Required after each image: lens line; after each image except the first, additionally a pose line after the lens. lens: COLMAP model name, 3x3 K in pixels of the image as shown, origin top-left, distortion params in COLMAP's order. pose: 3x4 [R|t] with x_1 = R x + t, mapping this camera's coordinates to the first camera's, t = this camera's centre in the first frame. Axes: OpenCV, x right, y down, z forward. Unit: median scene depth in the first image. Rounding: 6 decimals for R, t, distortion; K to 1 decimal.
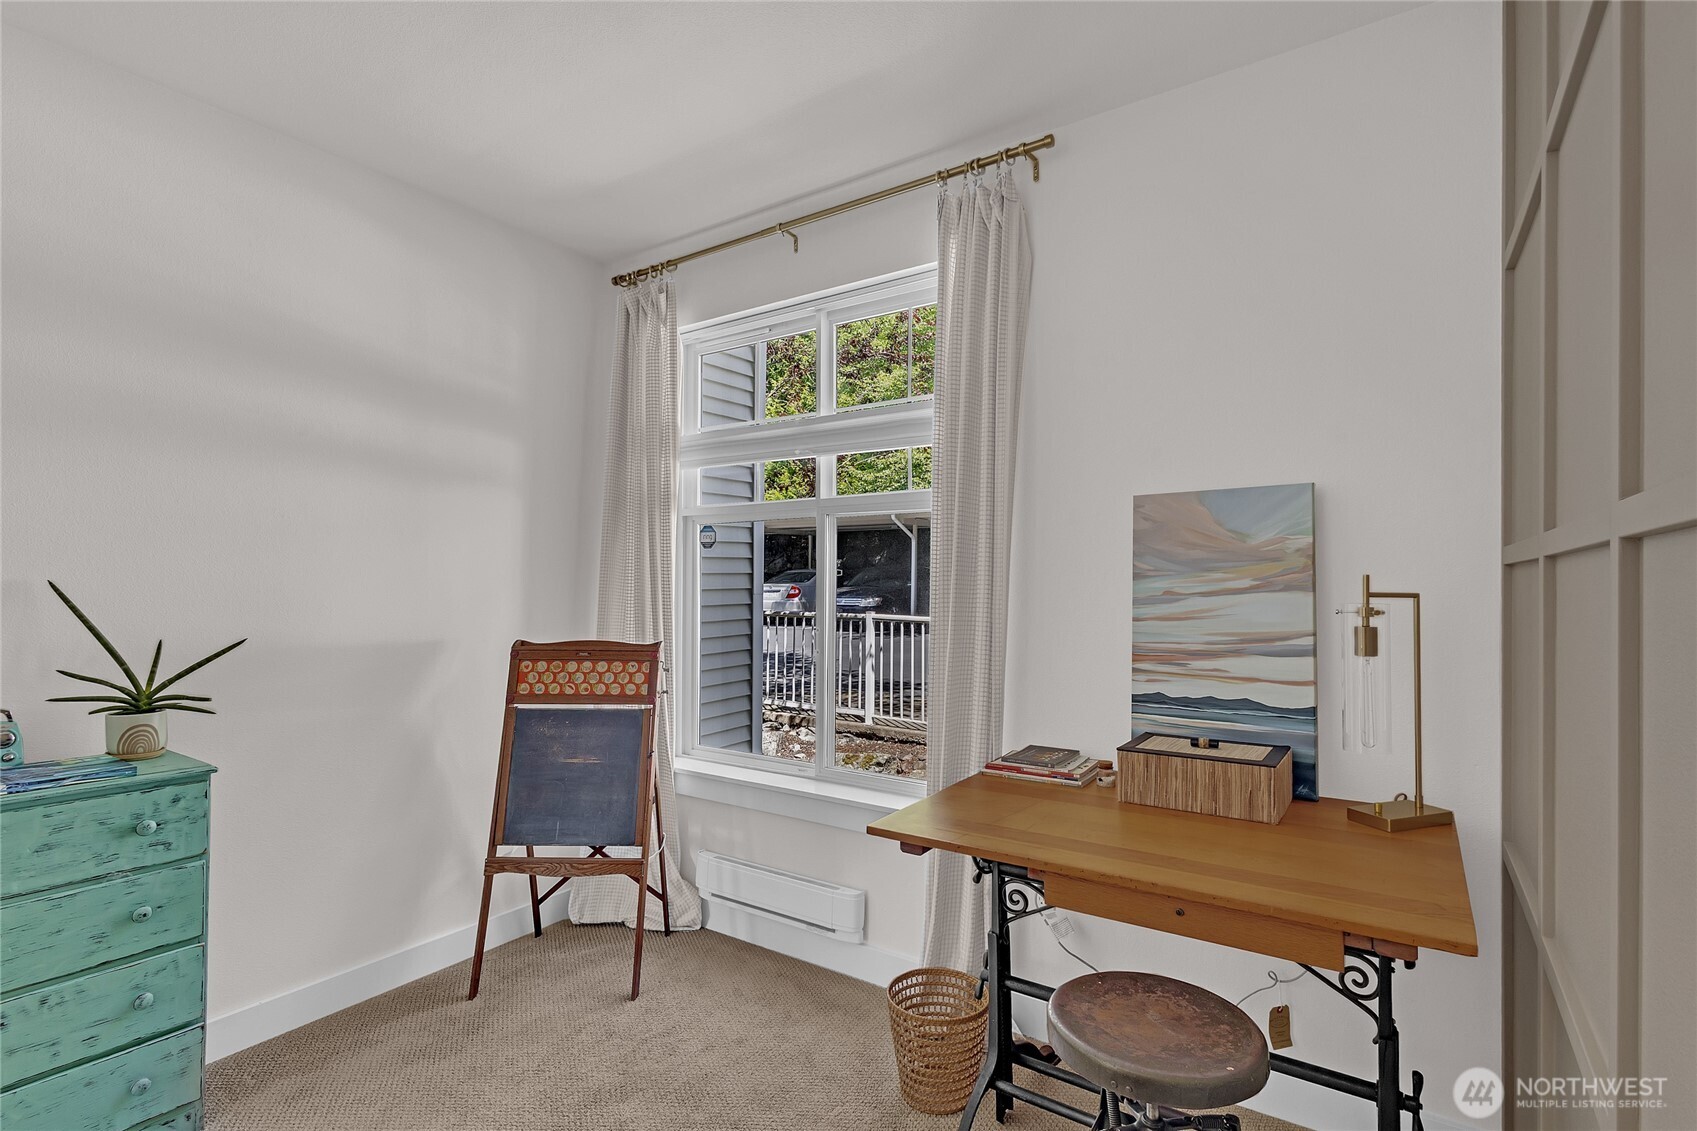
lens RADIAL K [[812.8, 0, 851.1], [0, 812.8, 568.4], [0, 0, 1]] dist [0.003228, -0.000312]
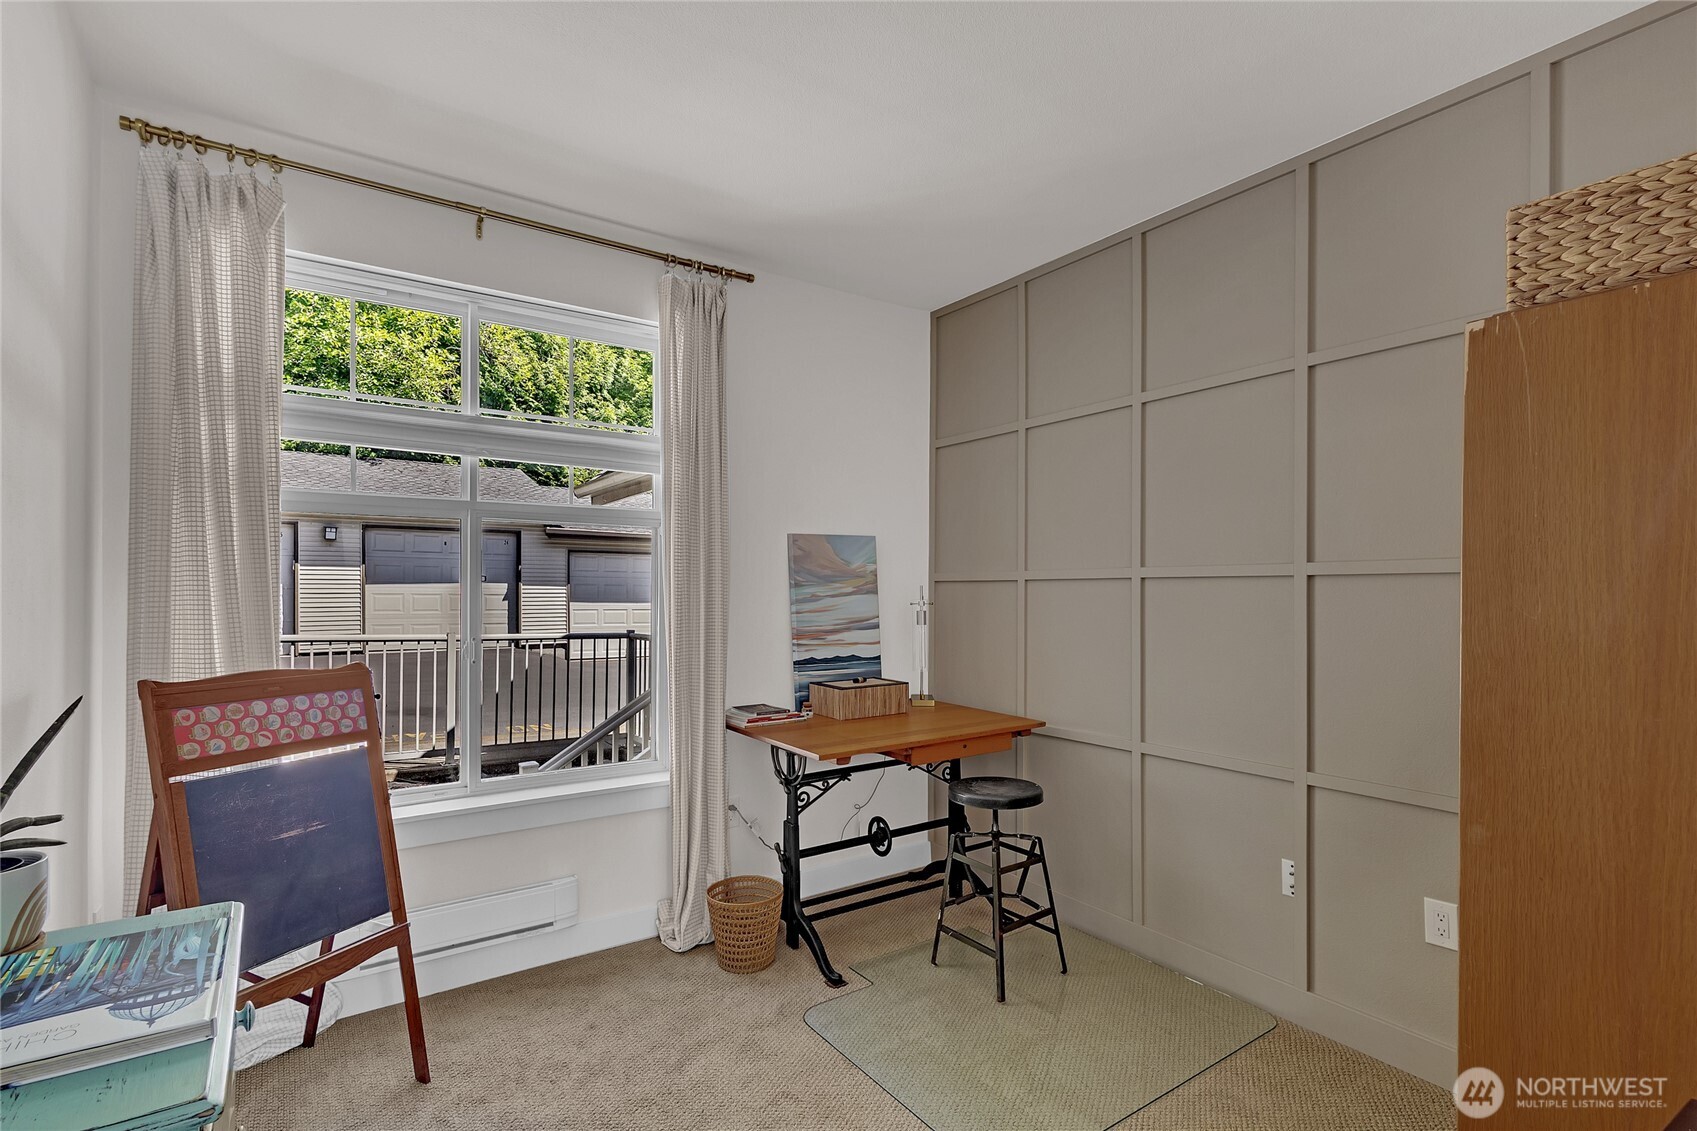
lens RADIAL K [[812.8, 0, 853.9], [0, 812.8, 580.1], [0, 0, 1]] dist [0.003228, -0.000312]
pose [[0.345206, 0.010557, 0.938468, -1.072047], [-0.017040, 0.999842, -0.004979, 0.005280], [-0.938372, -0.014272, 0.345331, 0.349226]]
